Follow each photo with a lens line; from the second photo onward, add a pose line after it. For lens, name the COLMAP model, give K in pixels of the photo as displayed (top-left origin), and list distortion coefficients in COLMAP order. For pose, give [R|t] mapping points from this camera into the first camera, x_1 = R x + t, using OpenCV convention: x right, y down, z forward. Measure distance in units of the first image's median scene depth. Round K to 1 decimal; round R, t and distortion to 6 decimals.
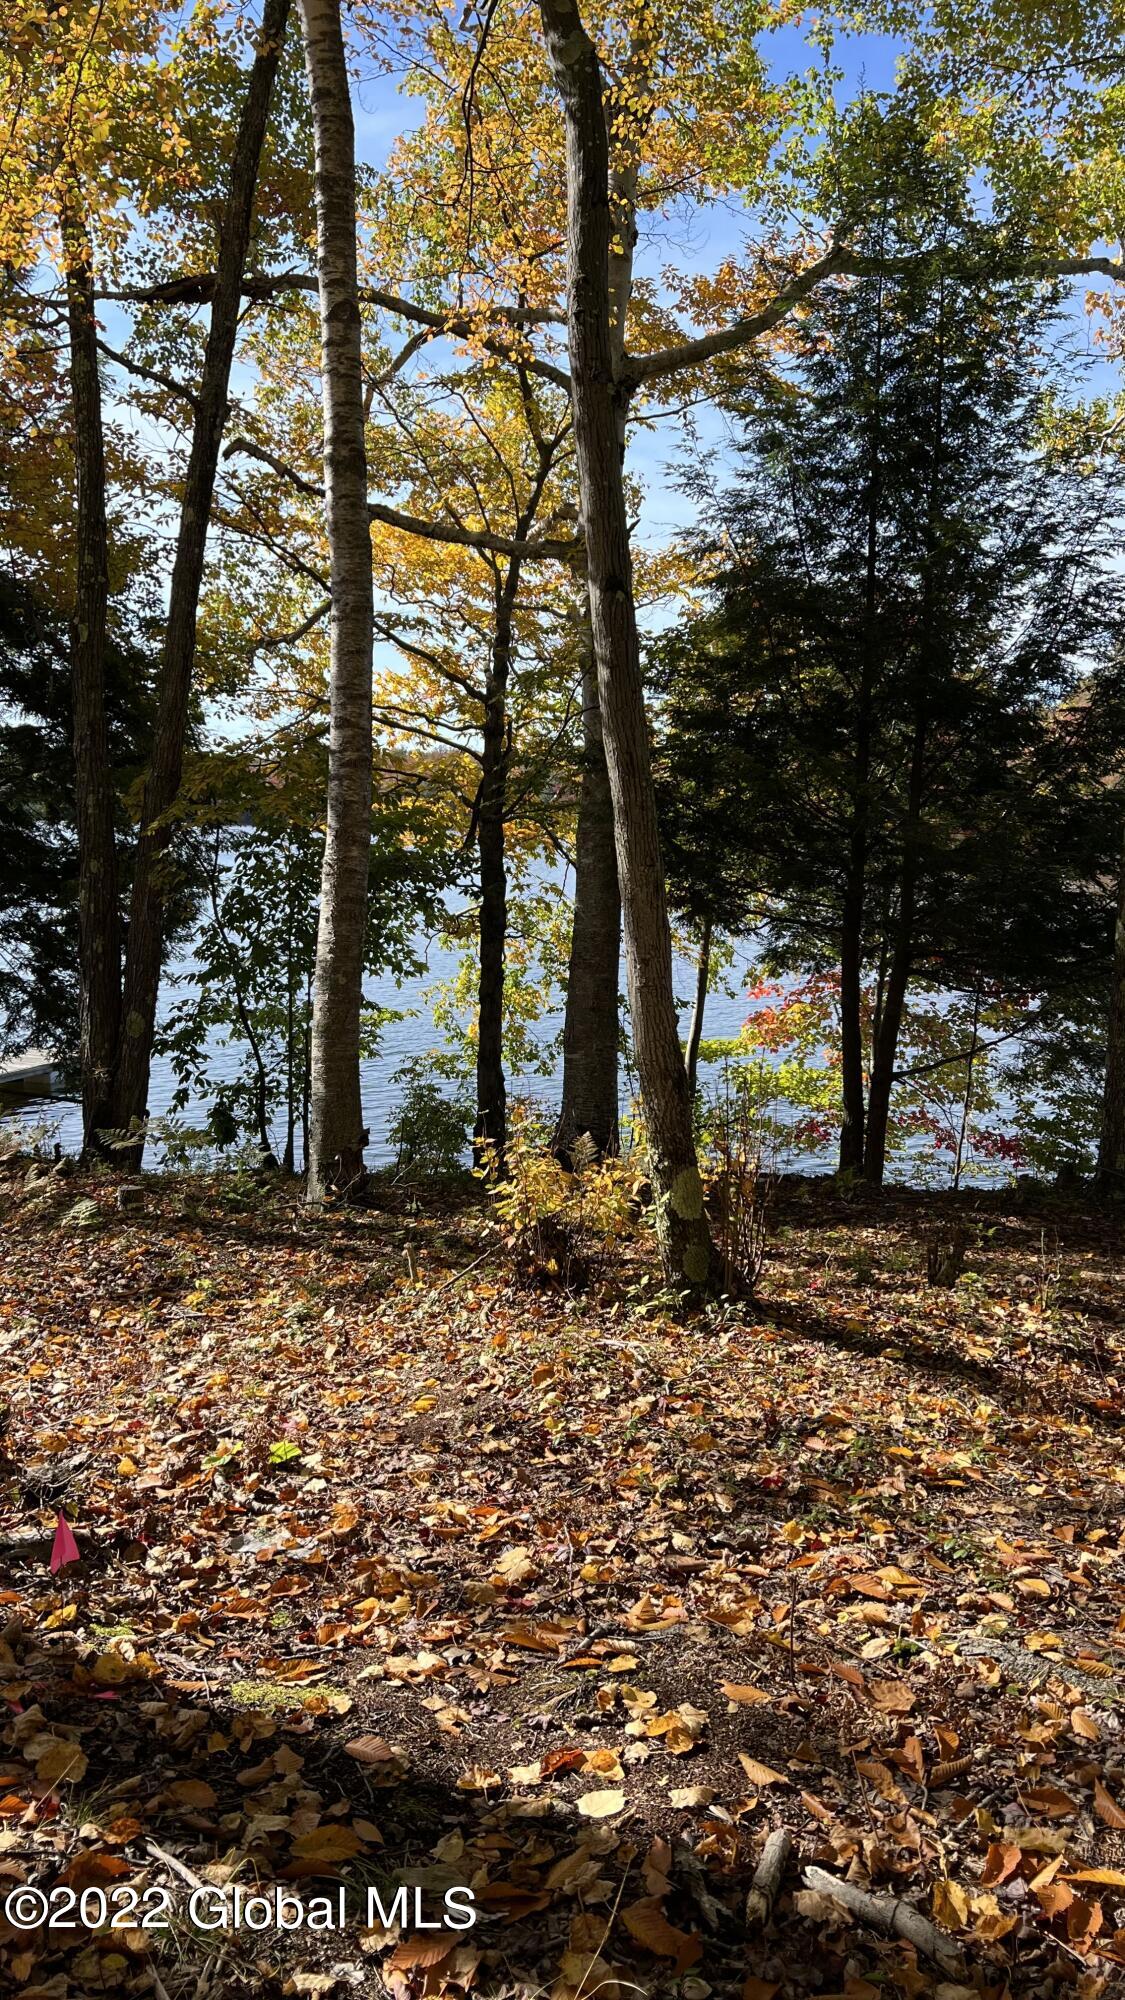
lens RADIAL K [[1400.6, 0, 567.1], [0, 1400.6, 981.8], [0, 0, 1]] dist [0.094830, -0.133016]
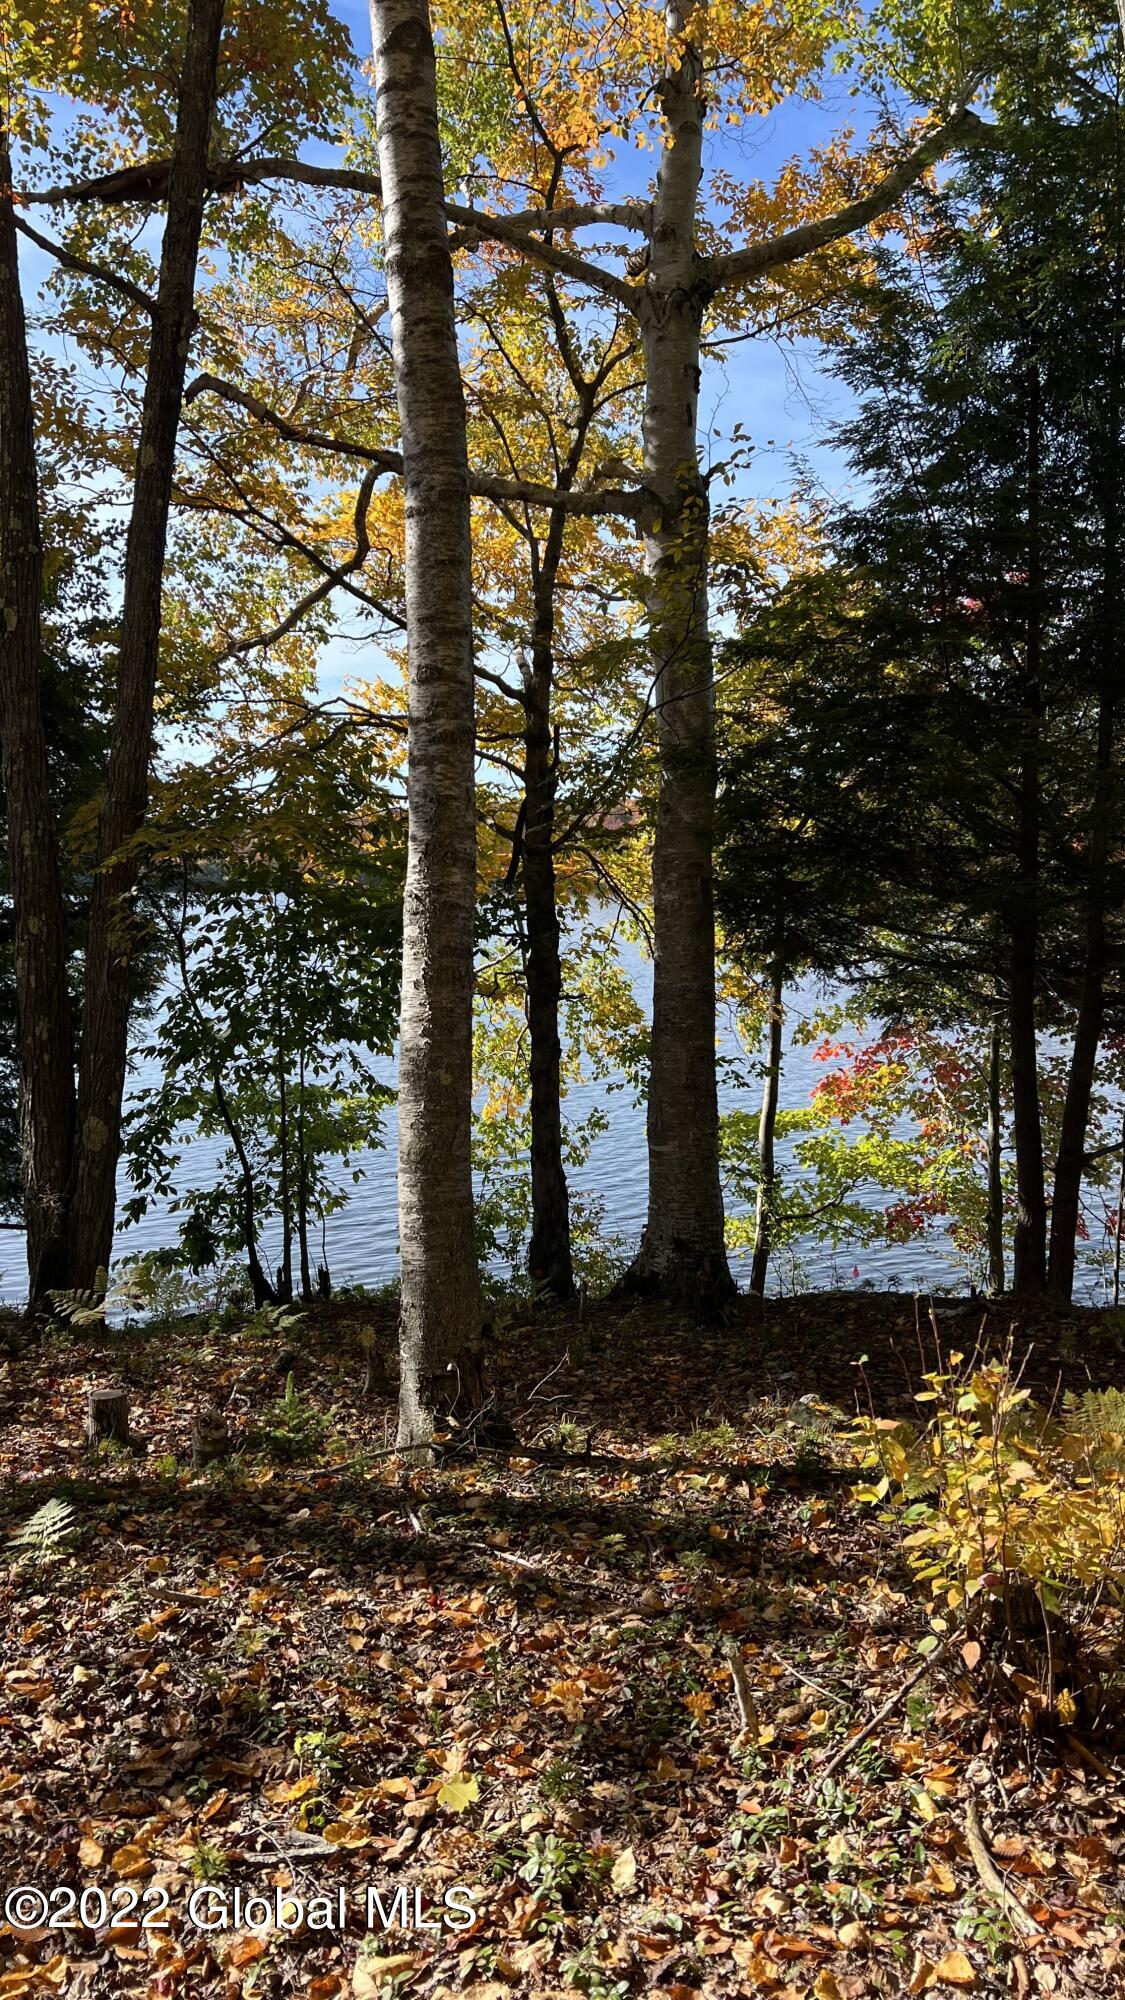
lens RADIAL K [[1451.5, 0, 562.5], [0, 1451.5, 1000.0], [0, 0, 1]] dist [0.106207, -0.118565]
pose [[0.998984, -0.035053, 0.028325, -0.058402], [0.035841, 0.998970, -0.027832, -0.007044], [-0.027320, 0.028819, 0.999211, 0.160325]]
